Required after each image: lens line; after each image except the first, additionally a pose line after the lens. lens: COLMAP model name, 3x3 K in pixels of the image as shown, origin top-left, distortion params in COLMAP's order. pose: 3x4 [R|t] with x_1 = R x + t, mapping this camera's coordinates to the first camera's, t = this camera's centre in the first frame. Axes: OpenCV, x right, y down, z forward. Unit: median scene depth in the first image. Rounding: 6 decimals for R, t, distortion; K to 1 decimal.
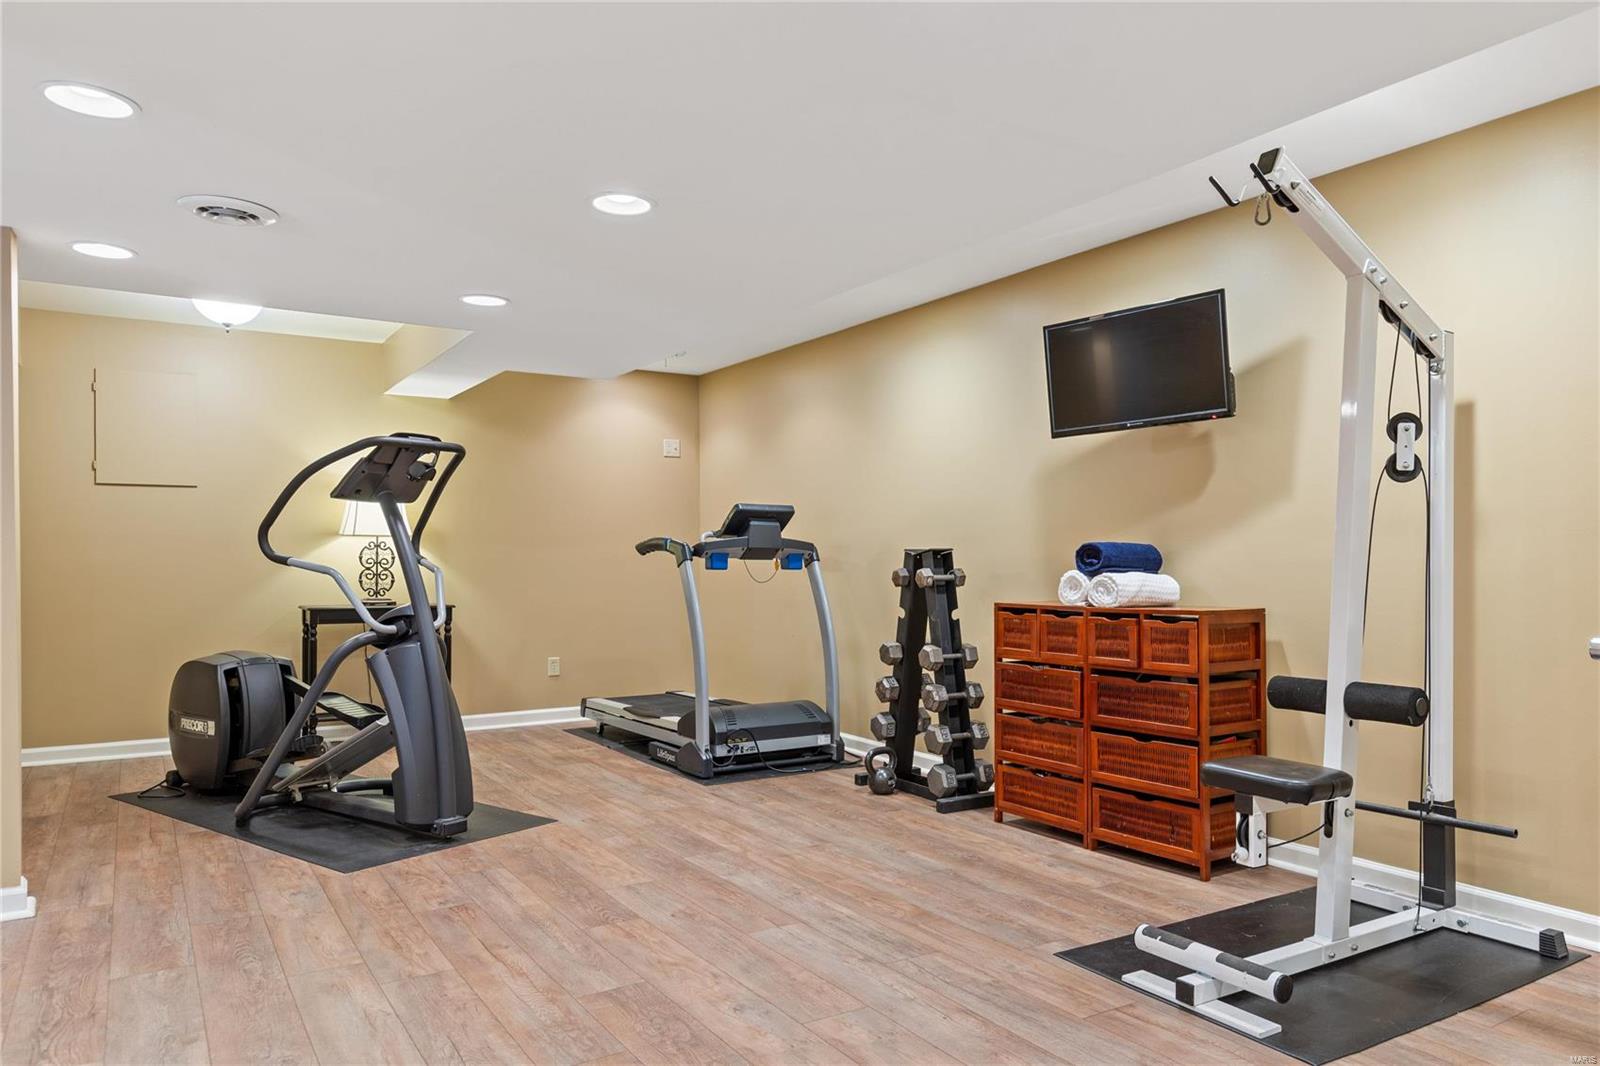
lens RADIAL K [[1054.0, 0, 803.6], [0, 1054.0, 529.2], [0, 0, 1]] dist [0.004720, -0.001411]
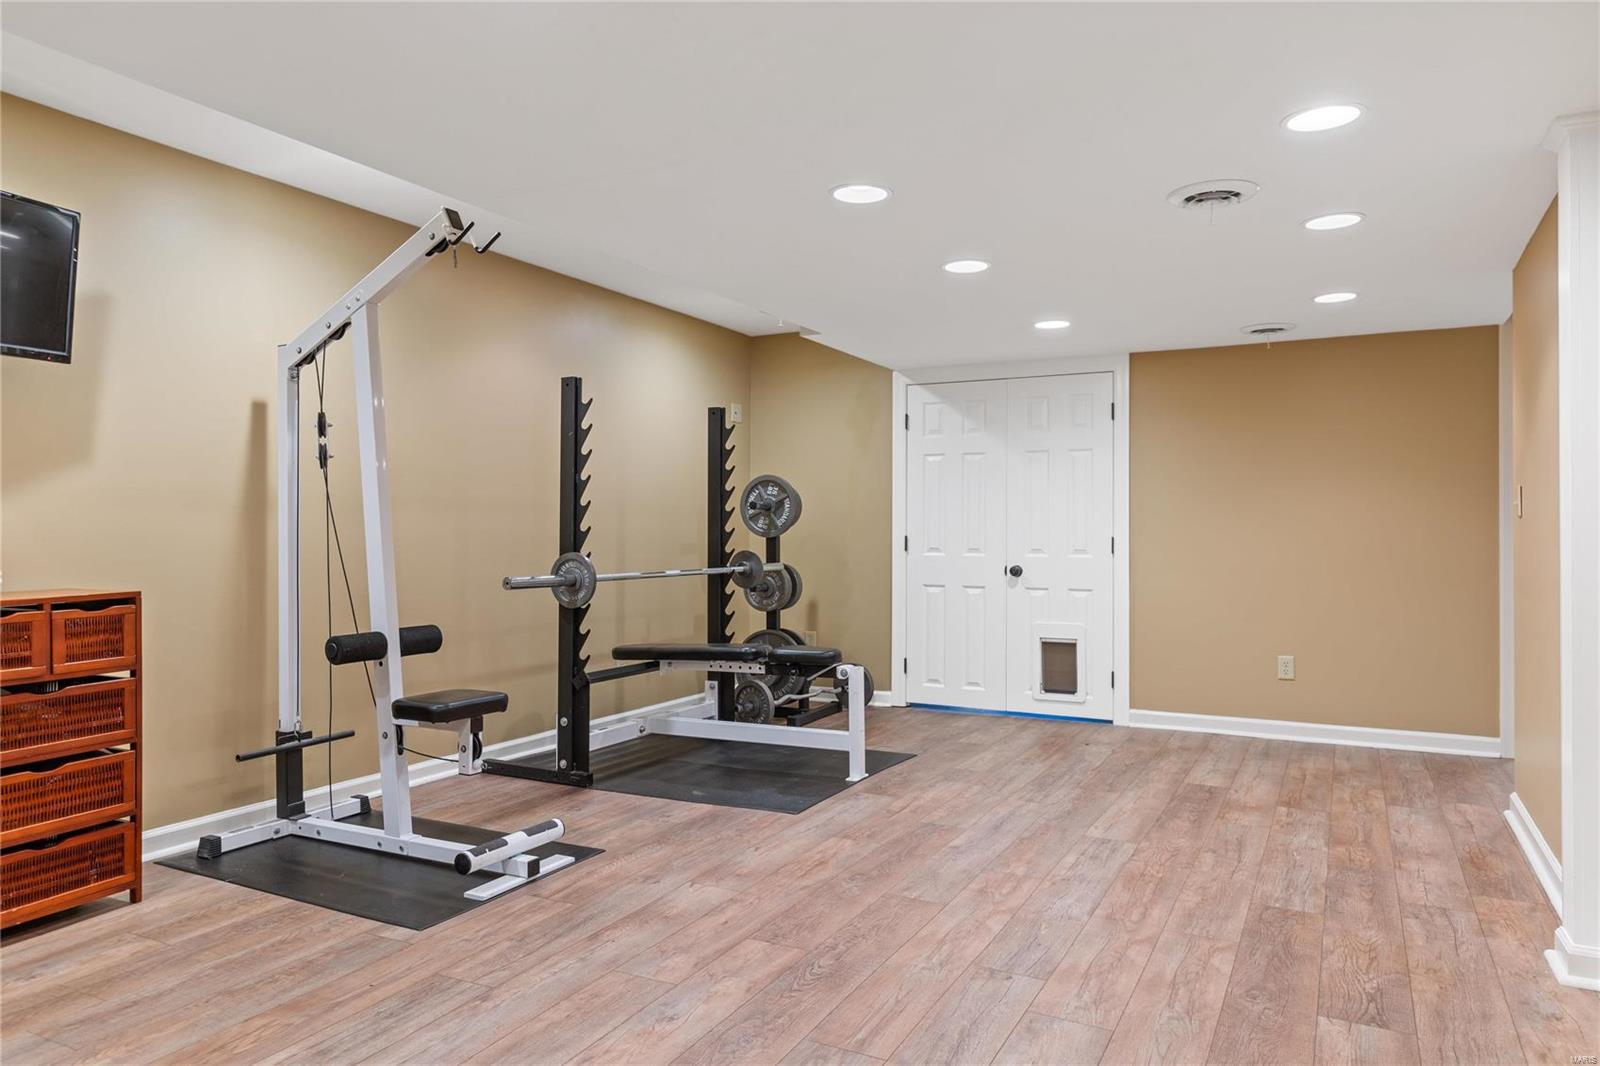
lens RADIAL K [[1054.0, 0, 803.6], [0, 1054.0, 529.2], [0, 0, 1]] dist [0.004720, -0.001411]
pose [[-0.500211, 0.003447, 0.865897, -0.750732], [-0.022140, 0.999614, -0.016769, 0.034048], [-0.865621, -0.027559, -0.499942, 1.121986]]
